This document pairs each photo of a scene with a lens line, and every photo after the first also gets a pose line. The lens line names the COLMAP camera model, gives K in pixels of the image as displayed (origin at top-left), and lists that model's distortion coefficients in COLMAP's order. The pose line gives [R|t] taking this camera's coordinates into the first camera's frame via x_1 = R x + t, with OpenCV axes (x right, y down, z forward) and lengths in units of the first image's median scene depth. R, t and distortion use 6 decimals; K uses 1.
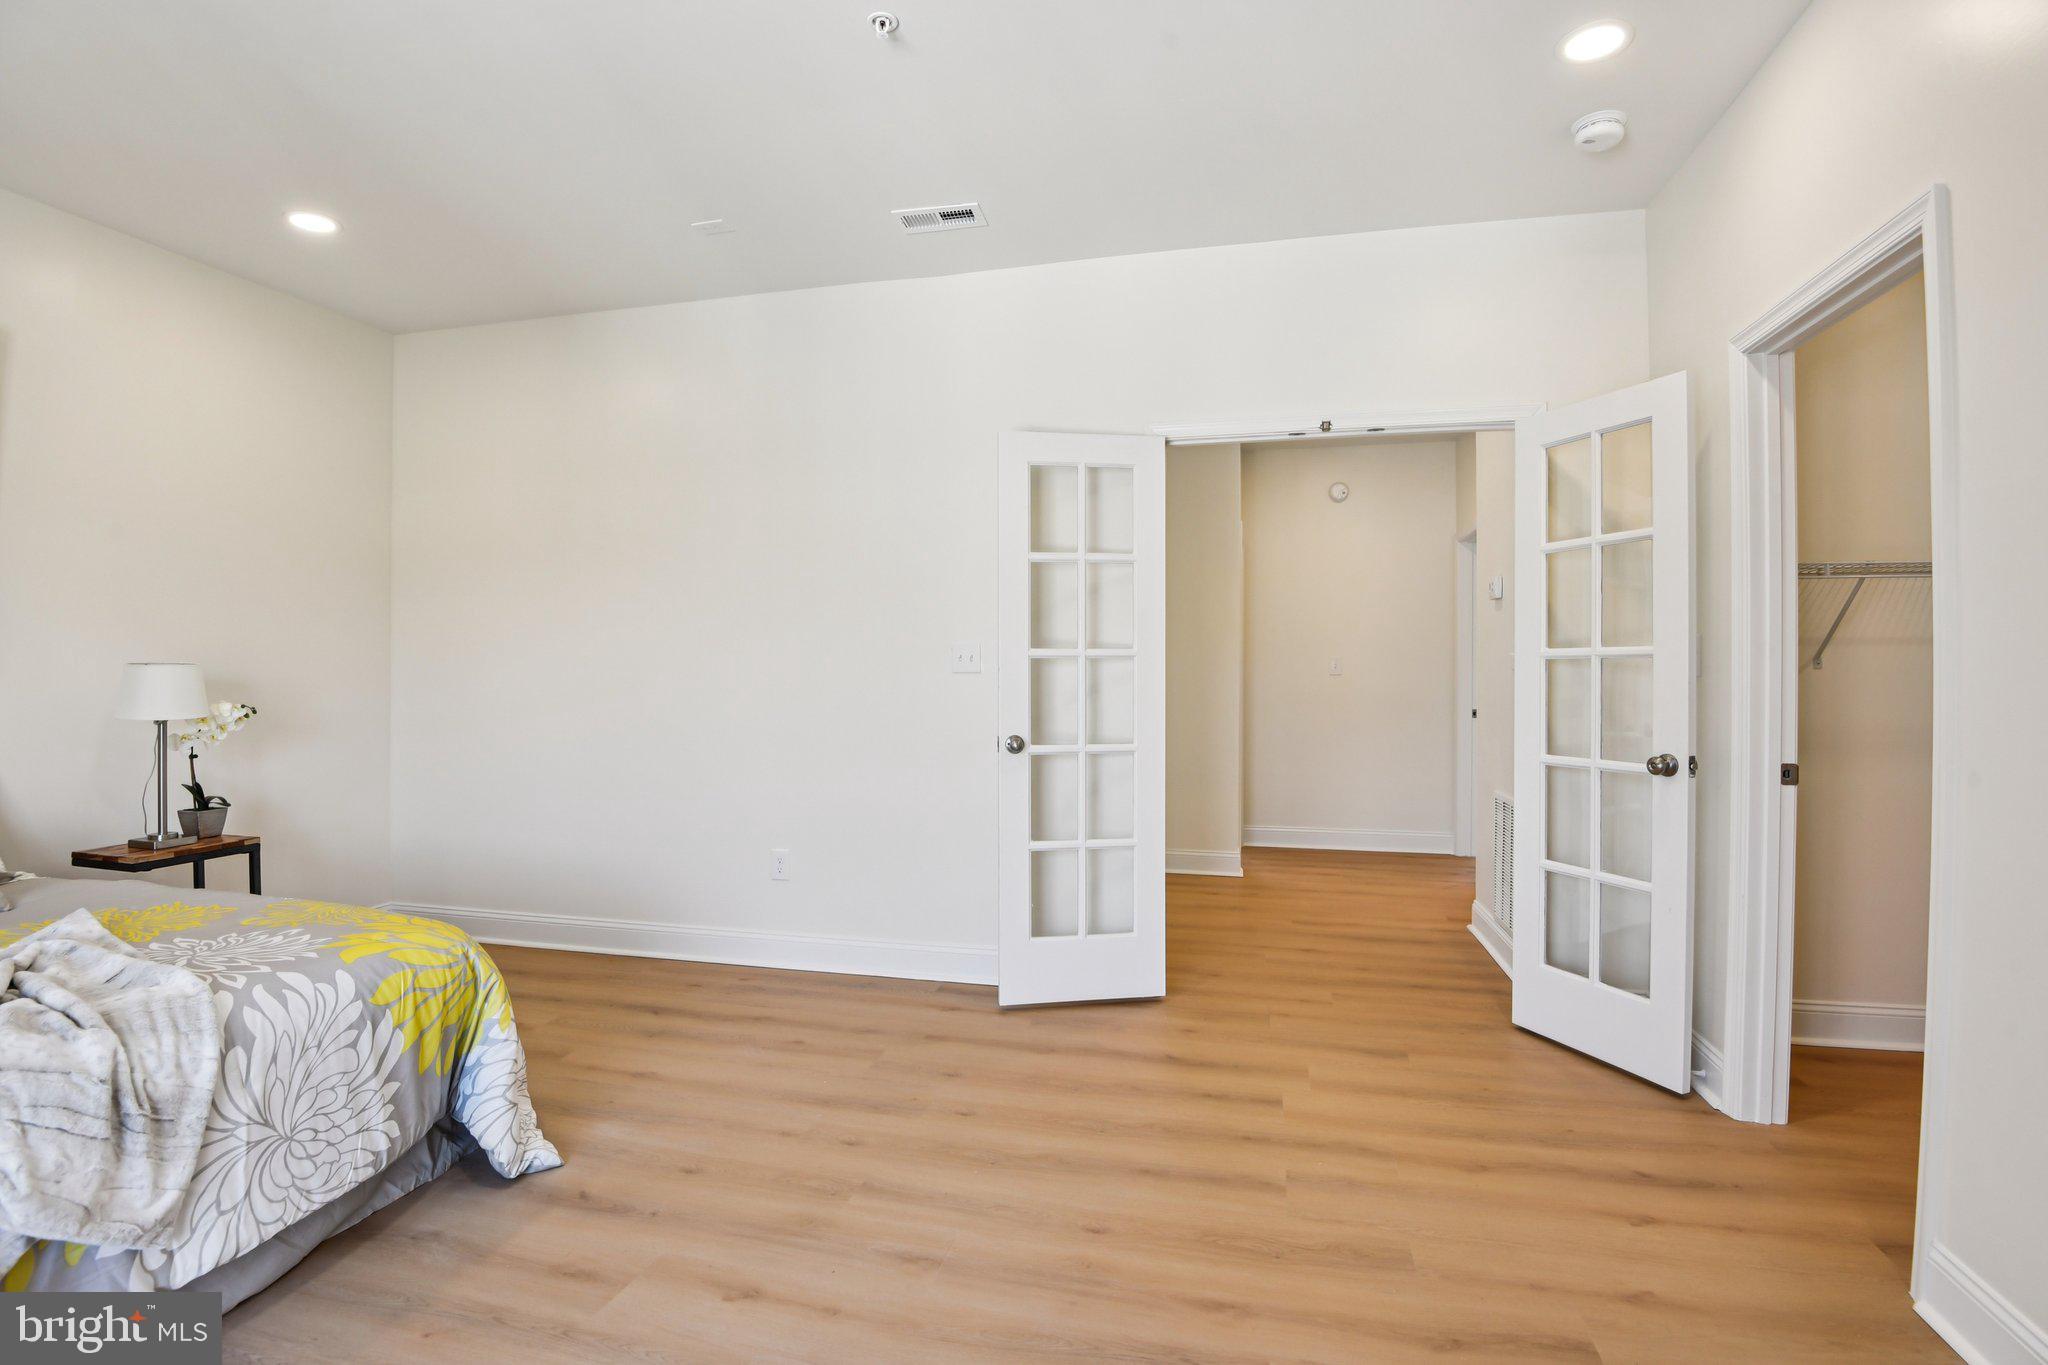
lens RADIAL K [[958.1, 0, 1017.7], [0, 958.1, 678.8], [0, 0, 1]] dist [-0.031353, -0.004176]
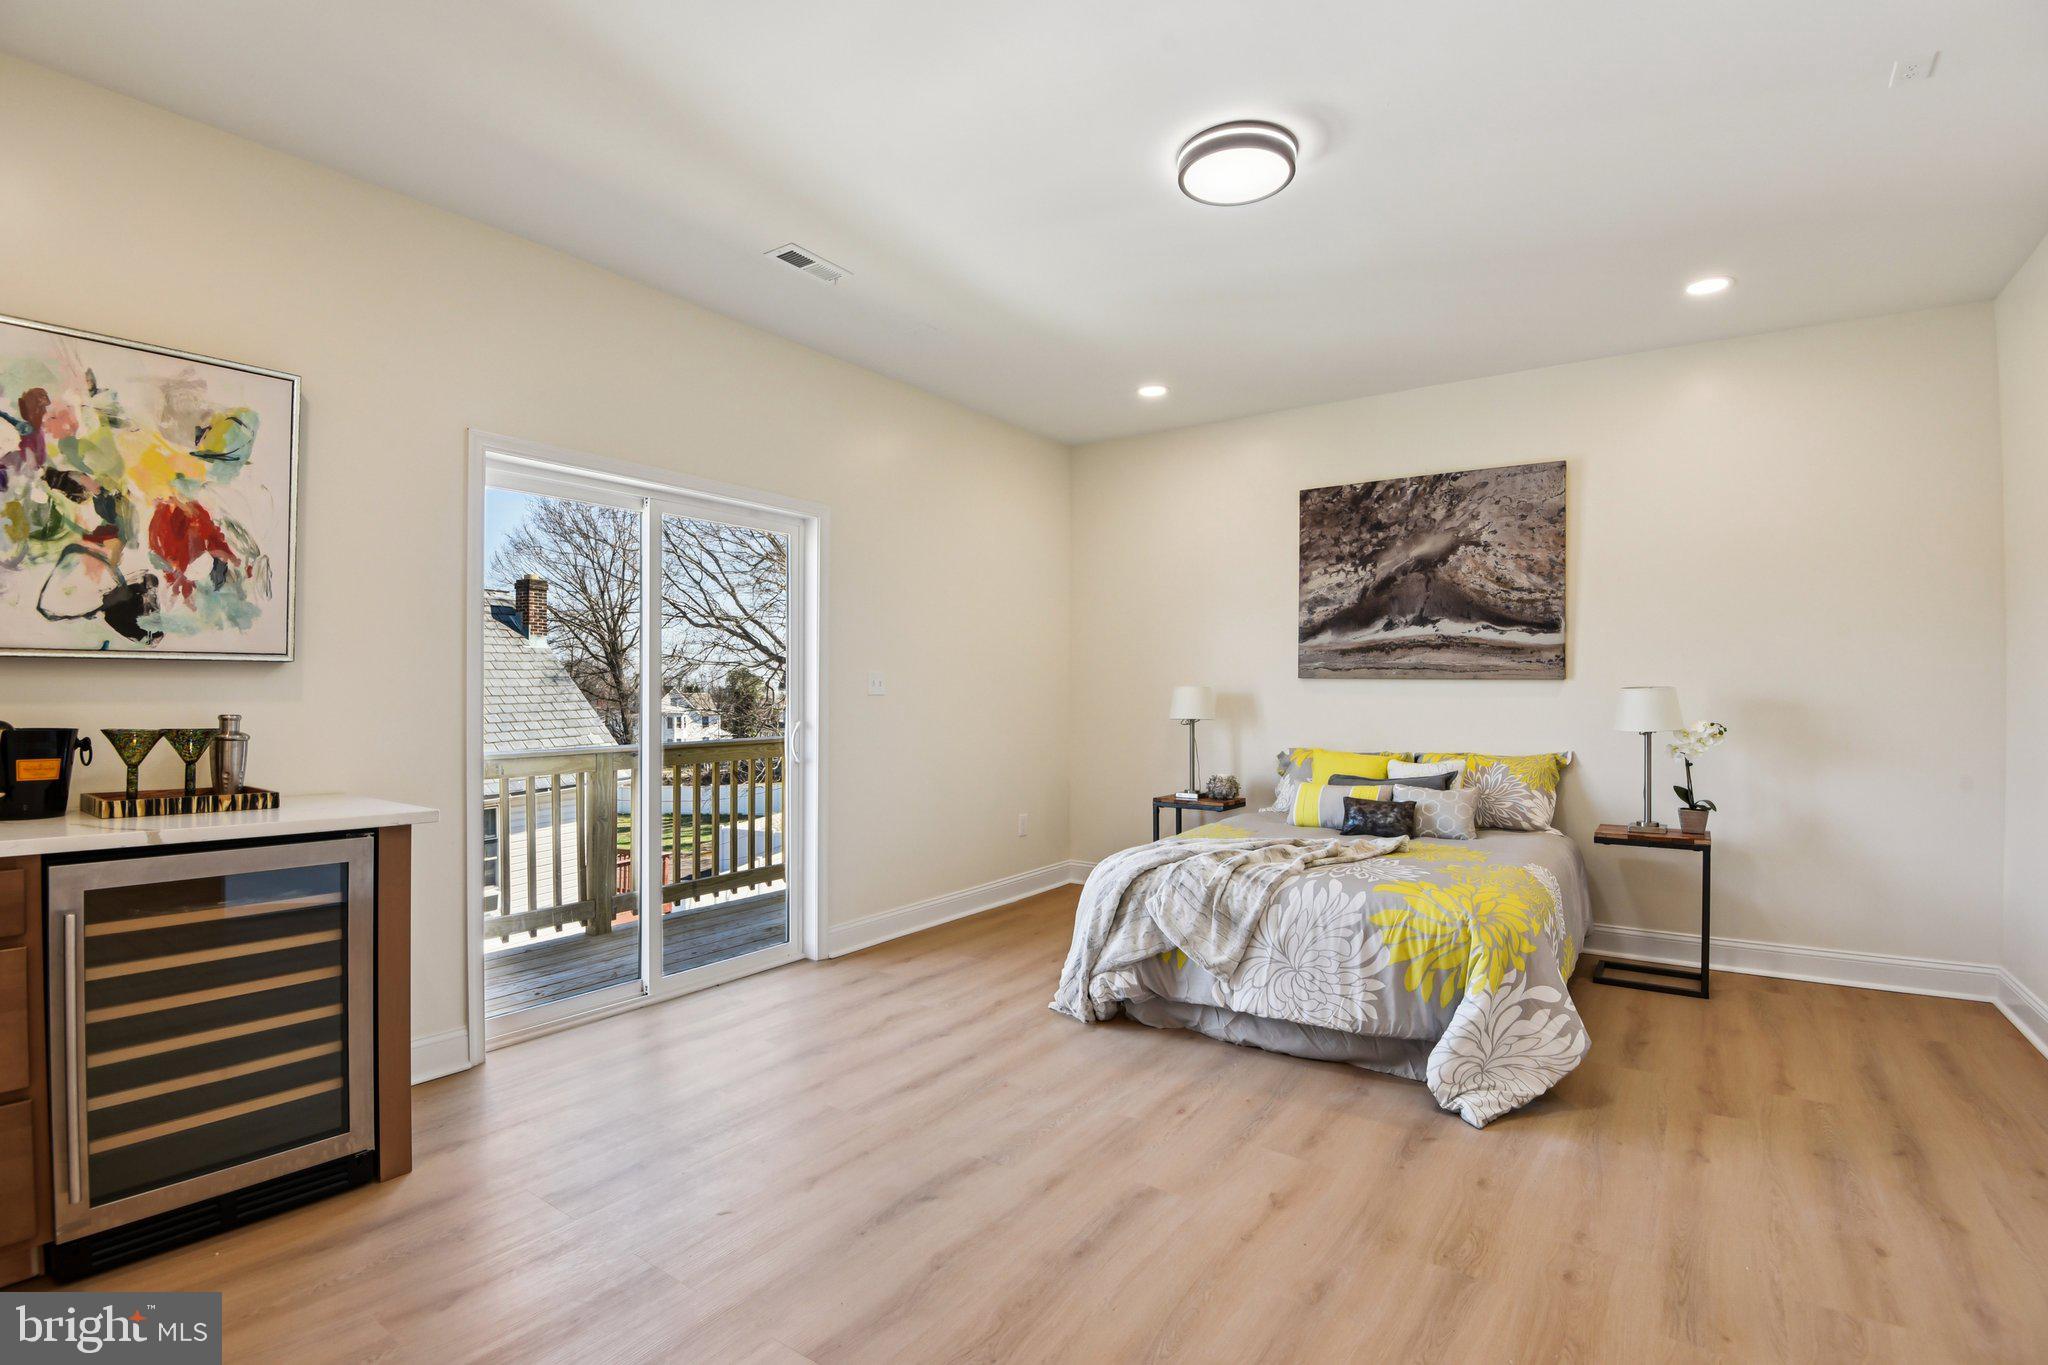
lens RADIAL K [[958.1, 0, 1021.6], [0, 958.1, 678.6], [0, 0, 1]] dist [-0.031353, -0.004176]
pose [[-0.371089, -0.016429, -0.928452, 0.891157], [-0.005727, 0.999865, -0.015403, -0.005413], [0.928580, -0.000399, -0.371133, 1.035569]]
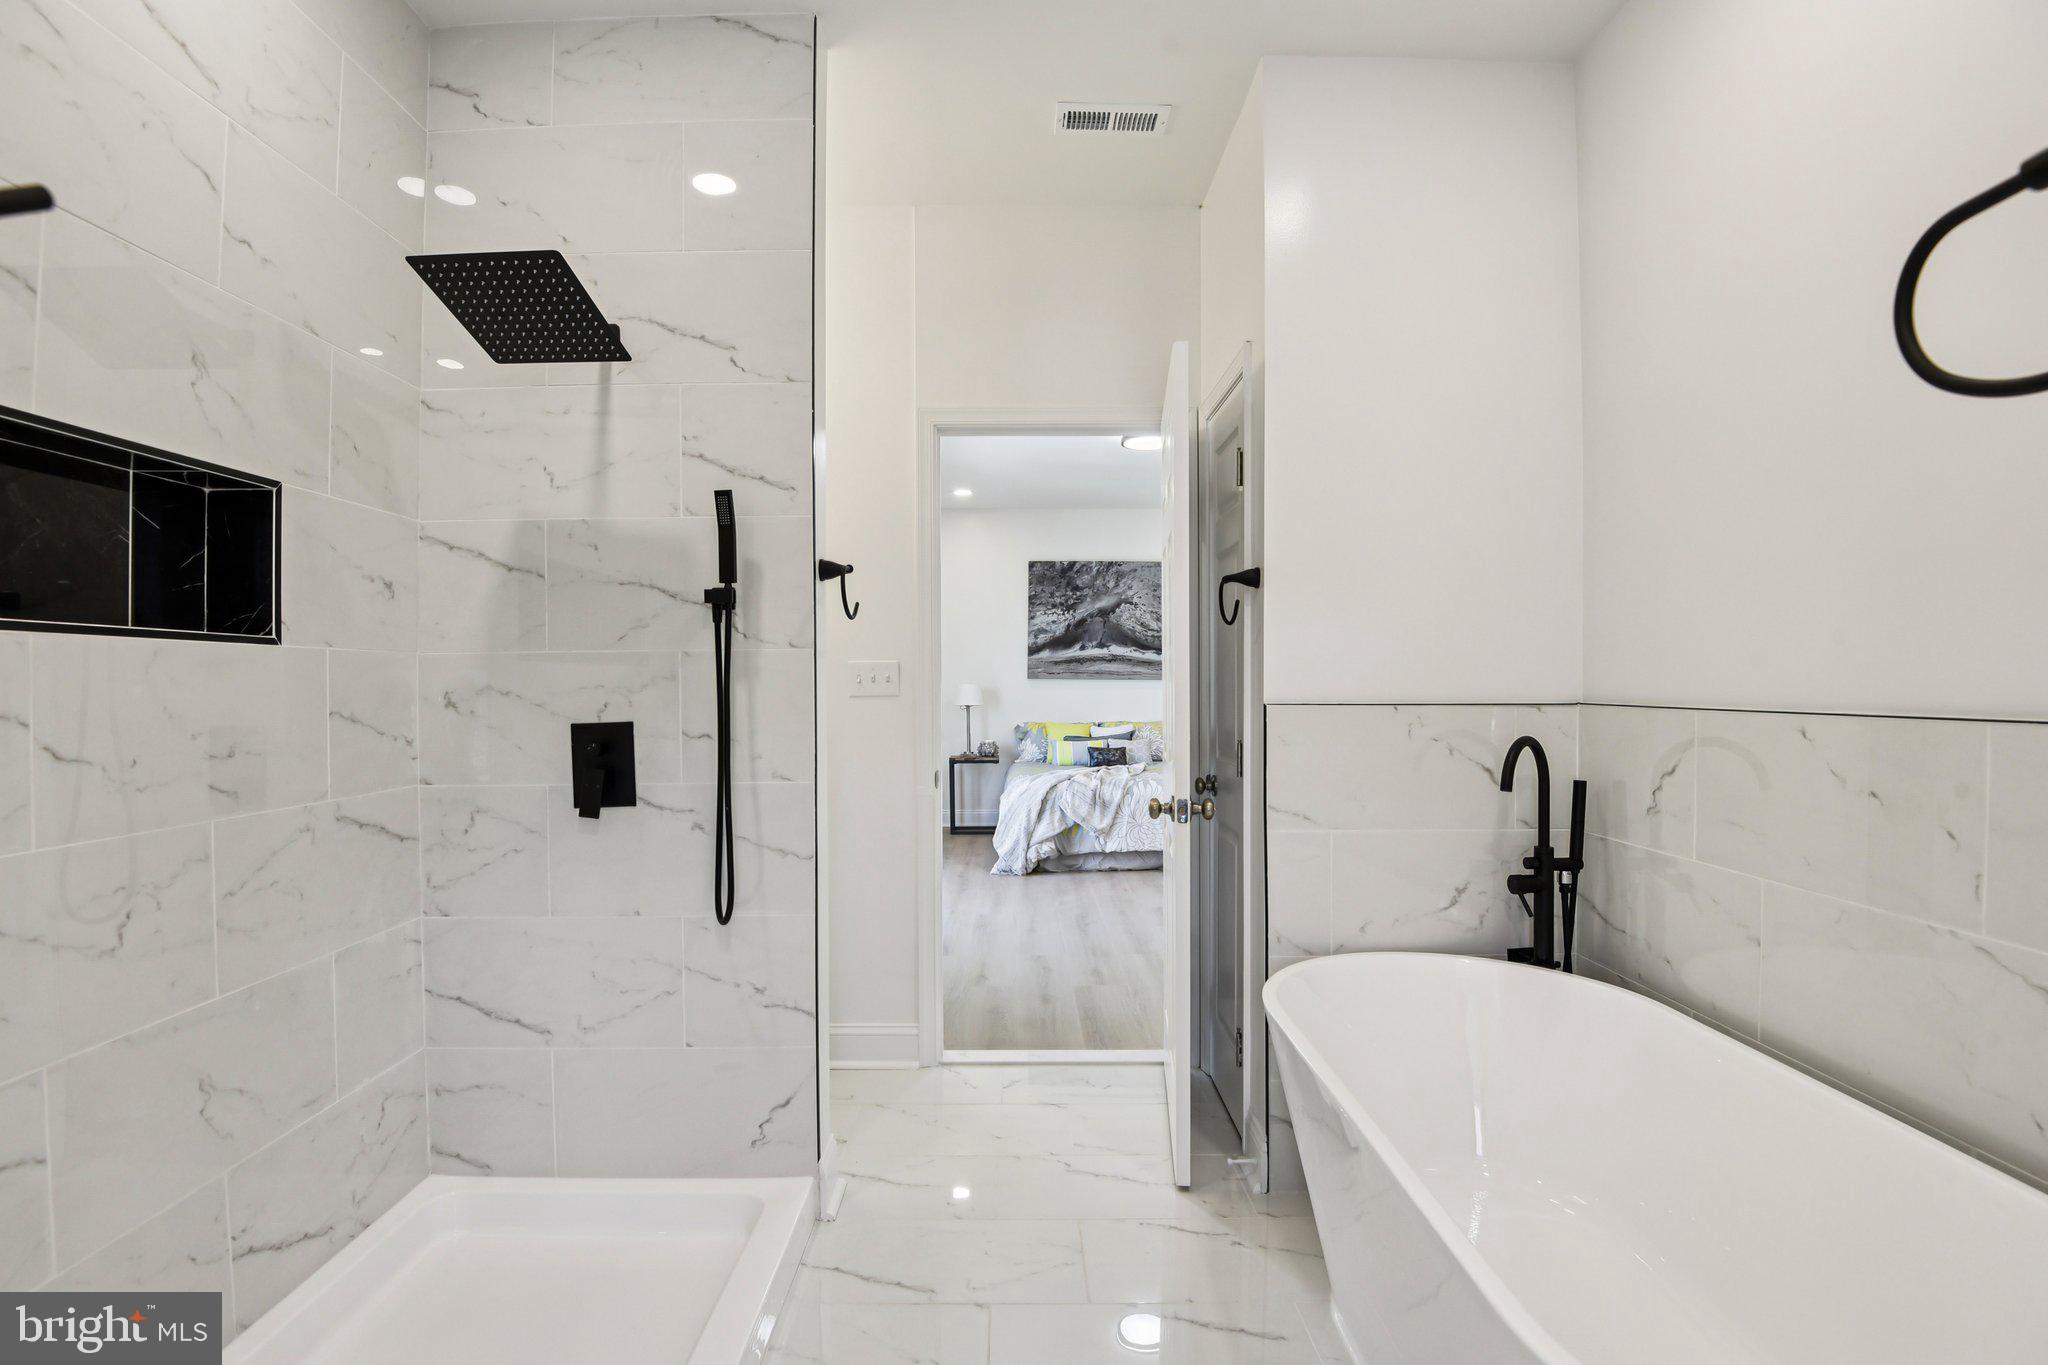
lens RADIAL K [[958.1, 0, 1029.6], [0, 958.1, 687.1], [0, 0, 1]] dist [-0.031353, -0.004176]
pose [[0.250993, 0.001979, -0.967987, 2.223732], [0.002200, 0.999994, 0.002614, -0.024007], [0.967987, -0.002786, 0.250987, -0.245410]]
